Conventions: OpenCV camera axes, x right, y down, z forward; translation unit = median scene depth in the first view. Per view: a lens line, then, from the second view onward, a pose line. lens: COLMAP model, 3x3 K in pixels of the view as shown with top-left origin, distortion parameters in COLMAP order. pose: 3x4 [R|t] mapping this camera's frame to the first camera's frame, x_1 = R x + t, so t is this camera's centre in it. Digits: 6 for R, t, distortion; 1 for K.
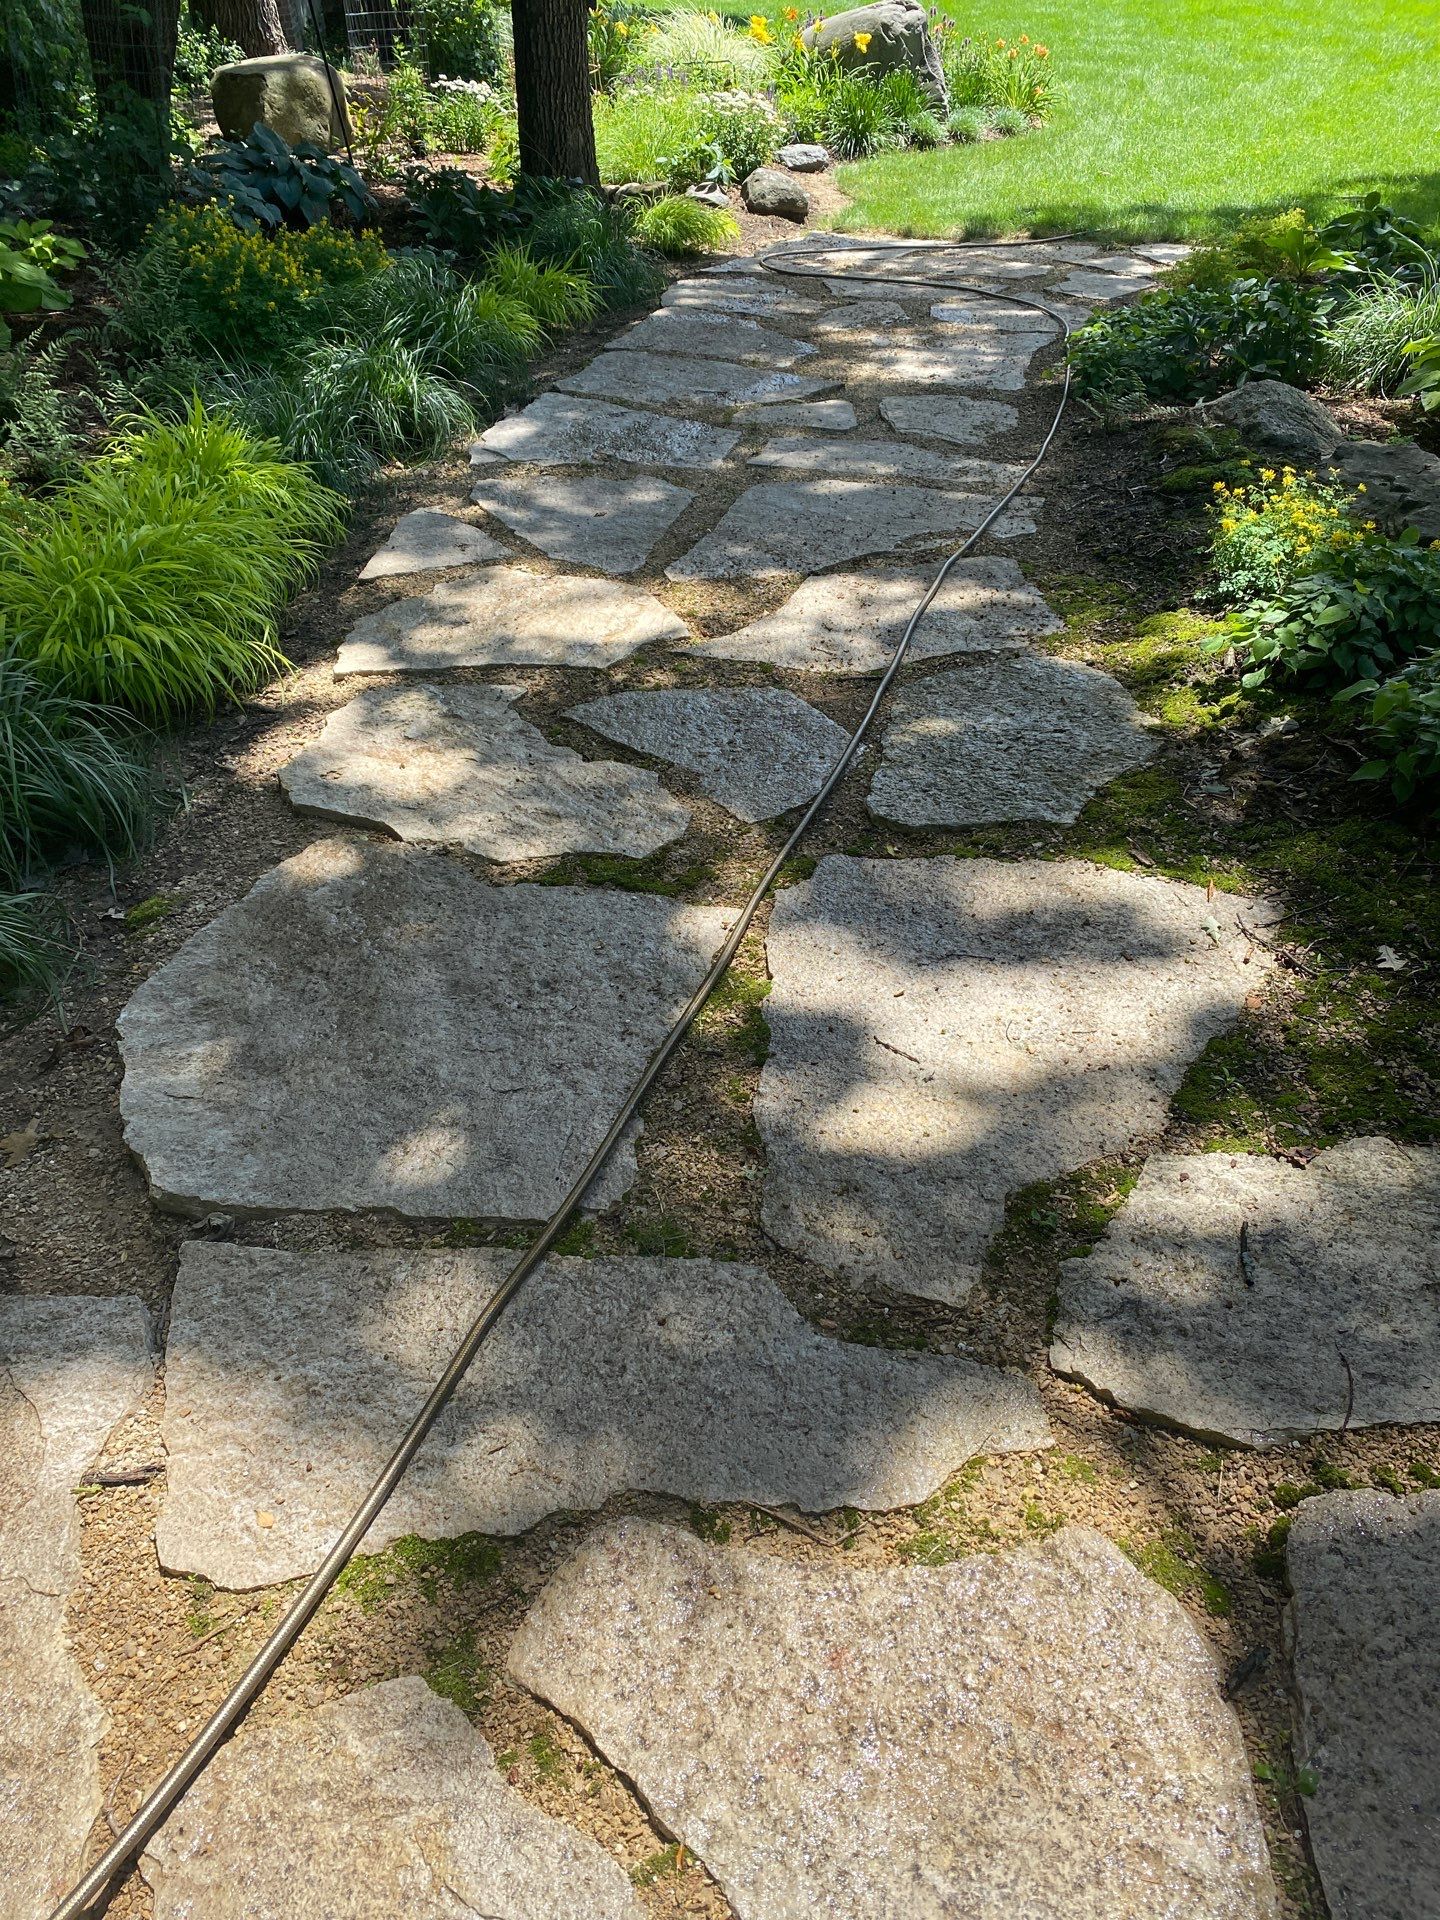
lens RADIAL K [[1467.2, 0, 740.2], [0, 1467.2, 951.0], [0, 0, 1]] dist [0.040335, -0.045753]
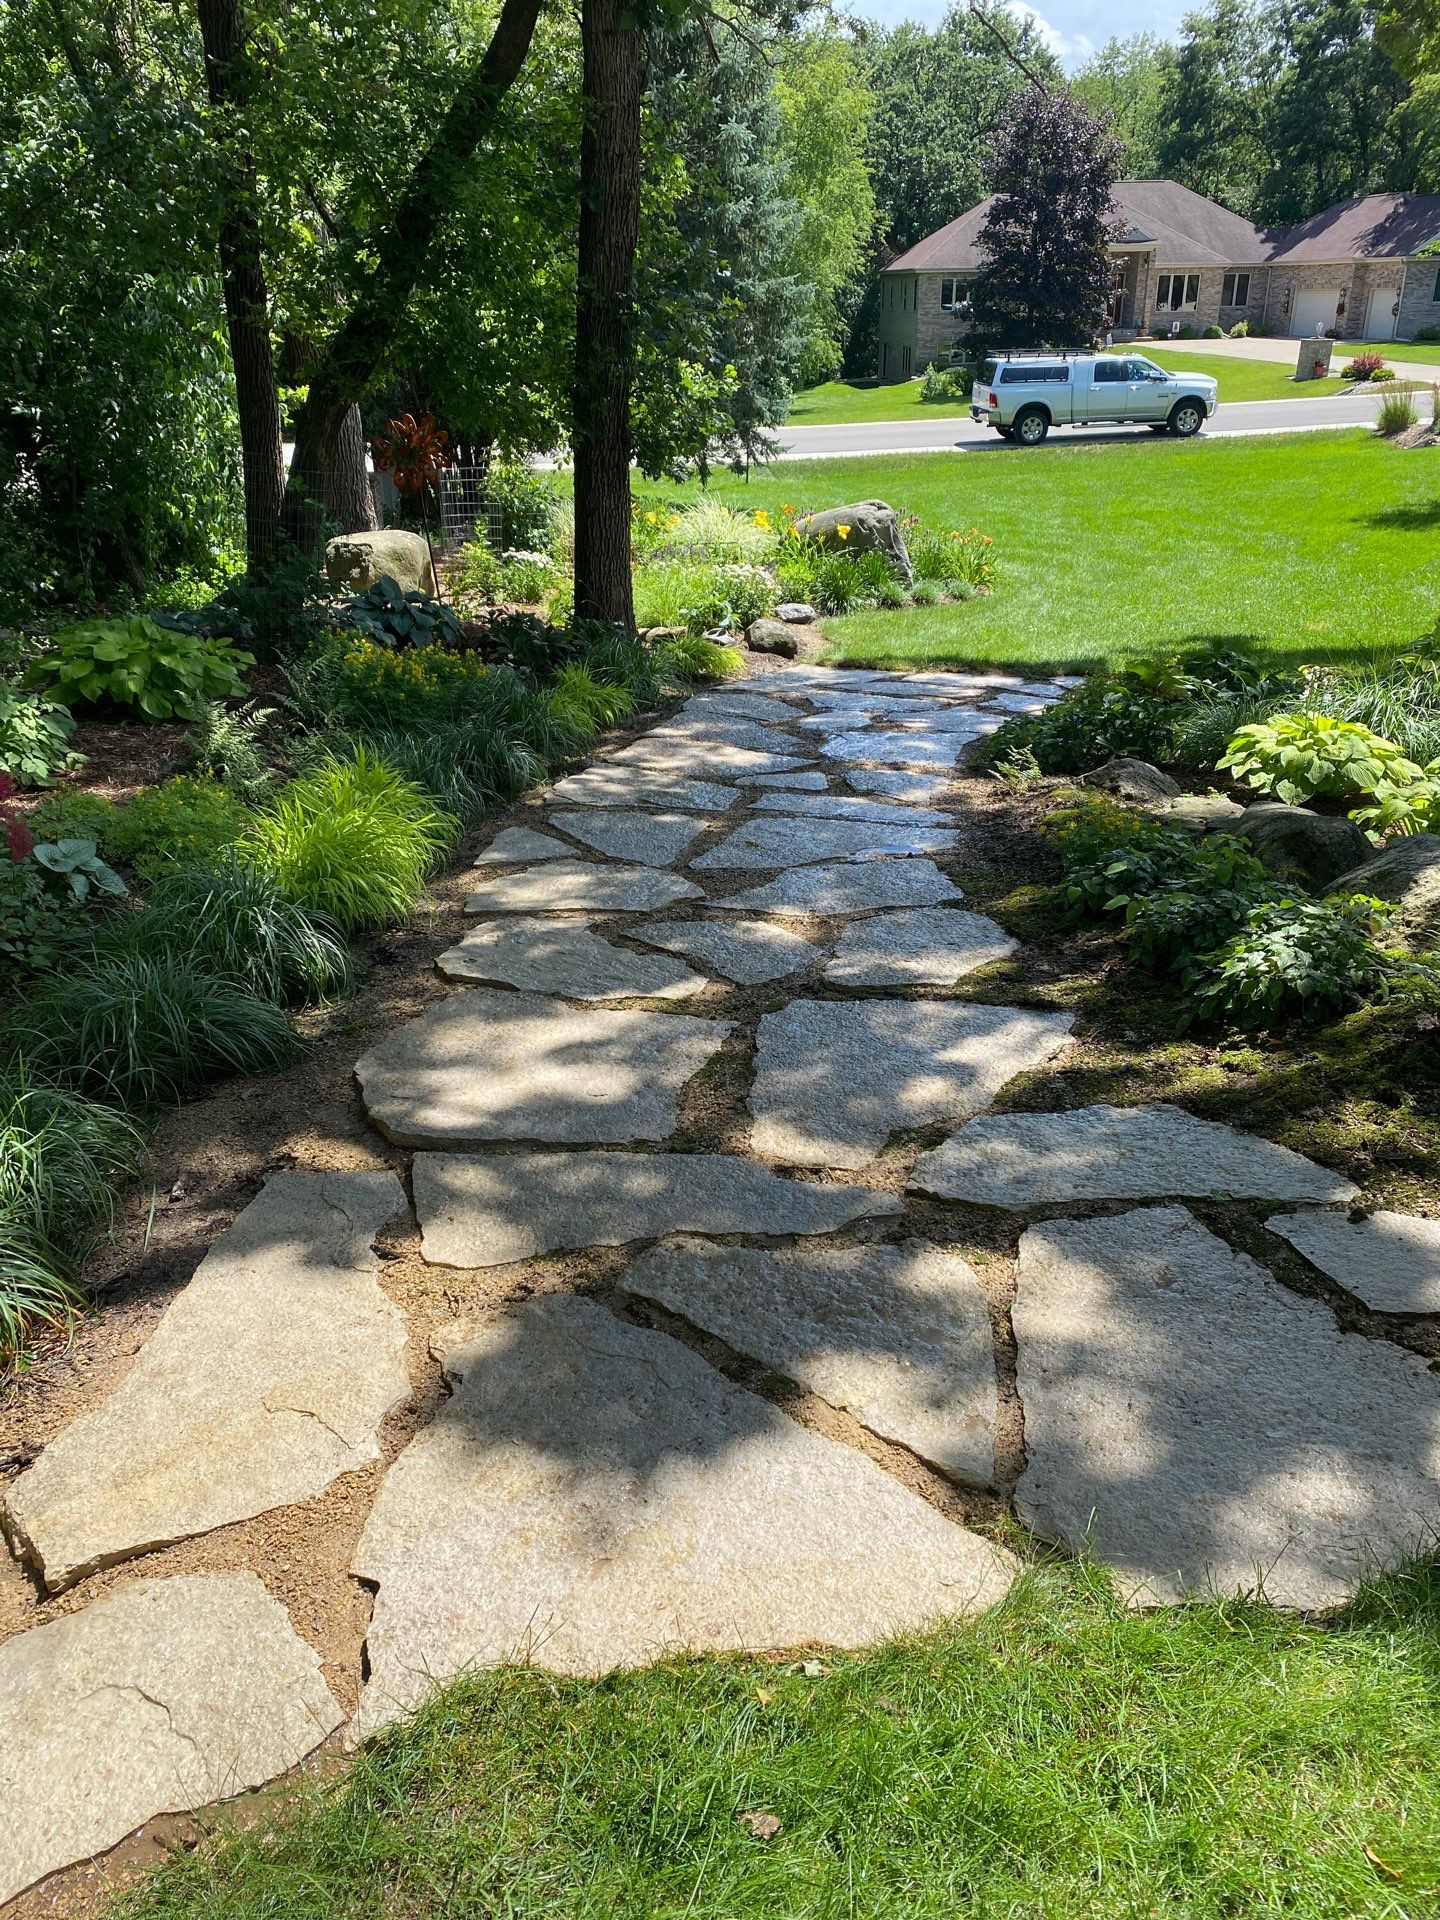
lens RADIAL K [[1467.2, 0, 728.6], [0, 1467.2, 953.1], [0, 0, 1]] dist [0.040335, -0.045753]
pose [[0.999723, 0.023122, -0.004468, -0.002209], [-0.023479, 0.963993, -0.264890, 0.148711], [-0.001818, 0.264921, 0.964268, -0.255304]]
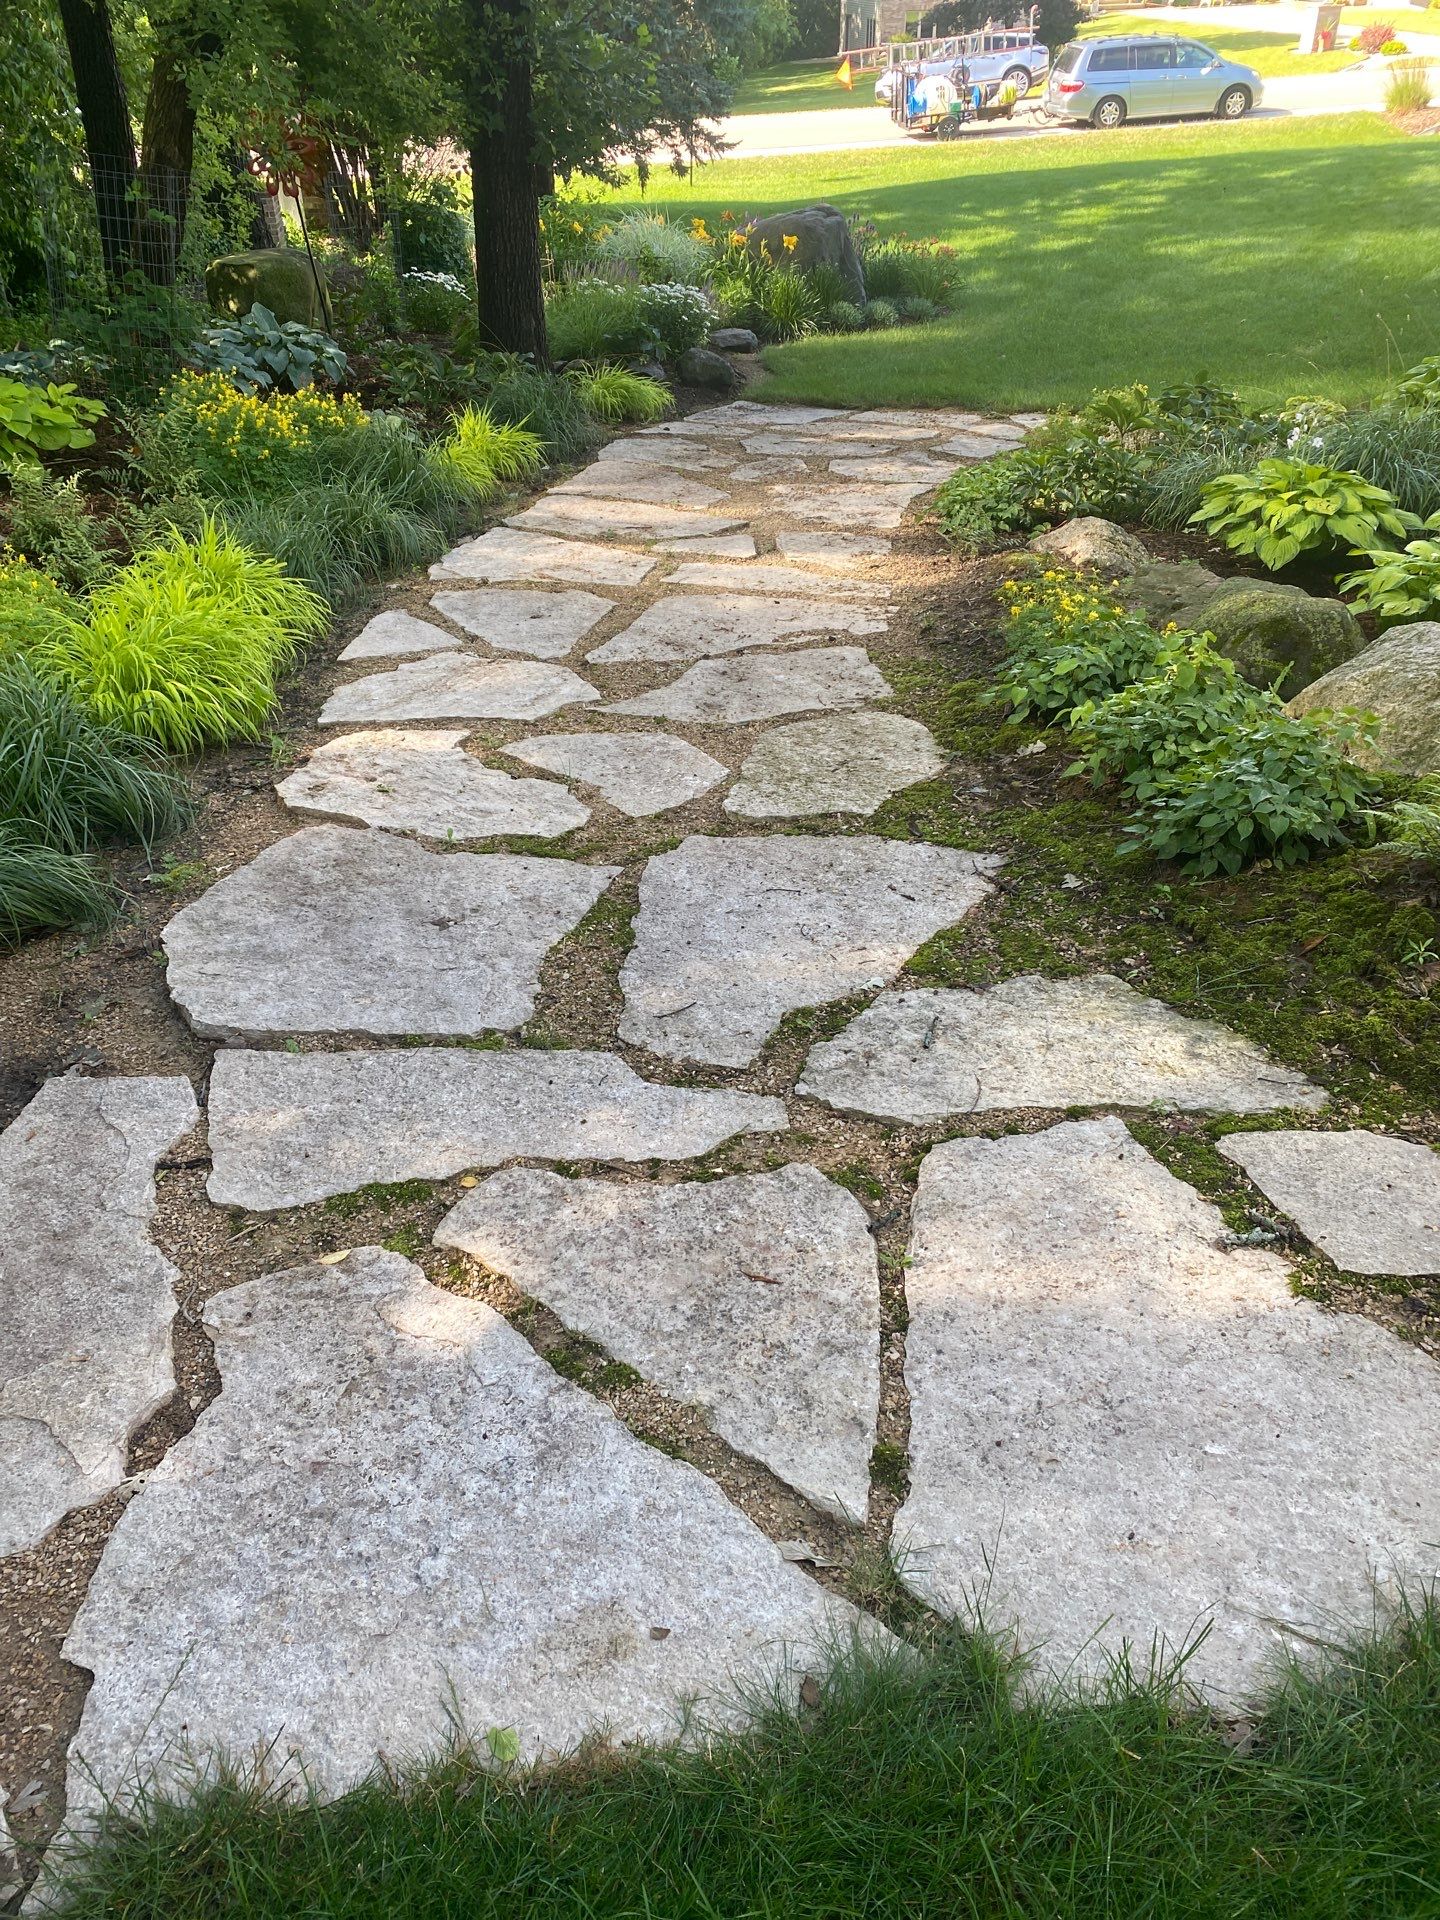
lens RADIAL K [[1467.2, 0, 725.5], [0, 1467.2, 981.0], [0, 0, 1]] dist [0.040335, -0.045753]
pose [[0.999829, 0.001921, 0.018417, 0.033752], [-0.000361, 0.996439, -0.084315, 0.090329], [-0.018513, 0.084294, 0.996269, -0.162898]]
